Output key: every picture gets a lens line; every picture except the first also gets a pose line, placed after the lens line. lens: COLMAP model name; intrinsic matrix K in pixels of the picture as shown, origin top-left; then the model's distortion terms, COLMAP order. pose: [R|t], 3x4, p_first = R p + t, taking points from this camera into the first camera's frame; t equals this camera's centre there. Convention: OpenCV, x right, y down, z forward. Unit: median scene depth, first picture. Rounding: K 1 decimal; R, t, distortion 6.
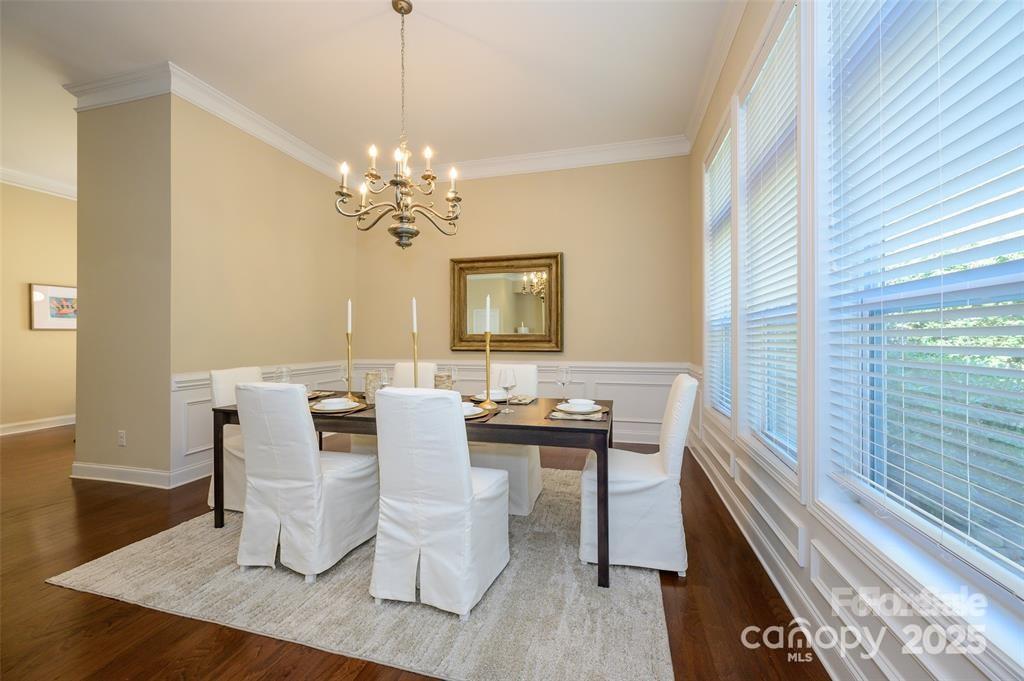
lens RADIAL K [[399.0, 0, 517.5], [0, 399.0, 339.7], [0, 0, 1]] dist [-0.000044, 0.000156]
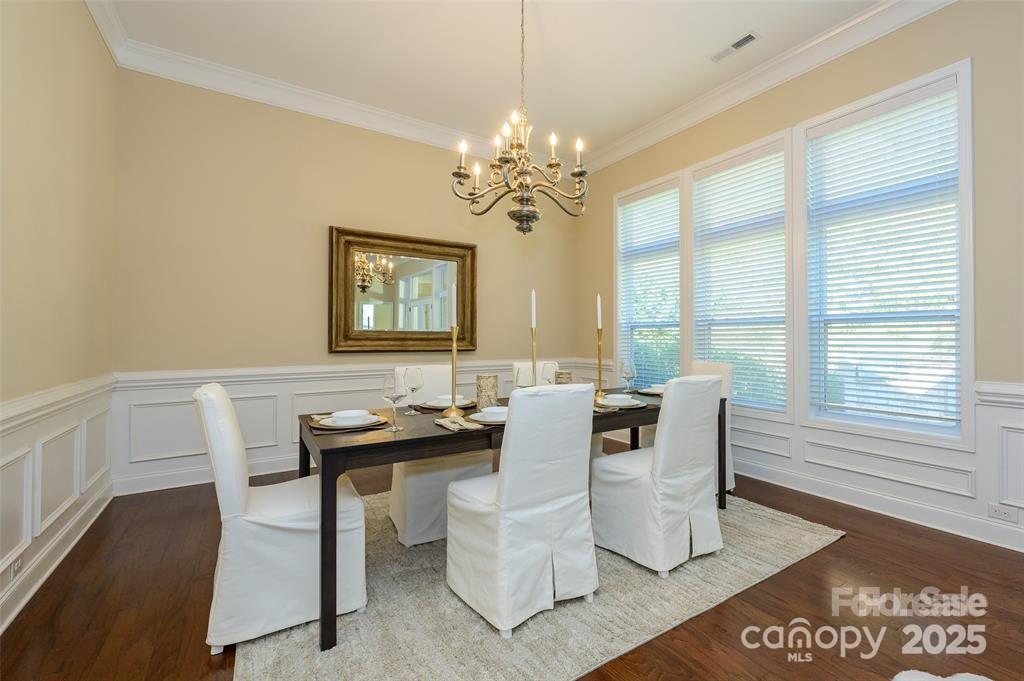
lens RADIAL K [[487.6, 0, 512.1], [0, 487.6, 336.2], [0, 0, 1]] dist [-0.000836, -0.000080]
pose [[0.645825, 0.006212, 0.763460, -0.806998], [-0.000625, 0.999971, -0.007608, 0.005842], [-0.763485, 0.004436, 0.645810, 0.222801]]
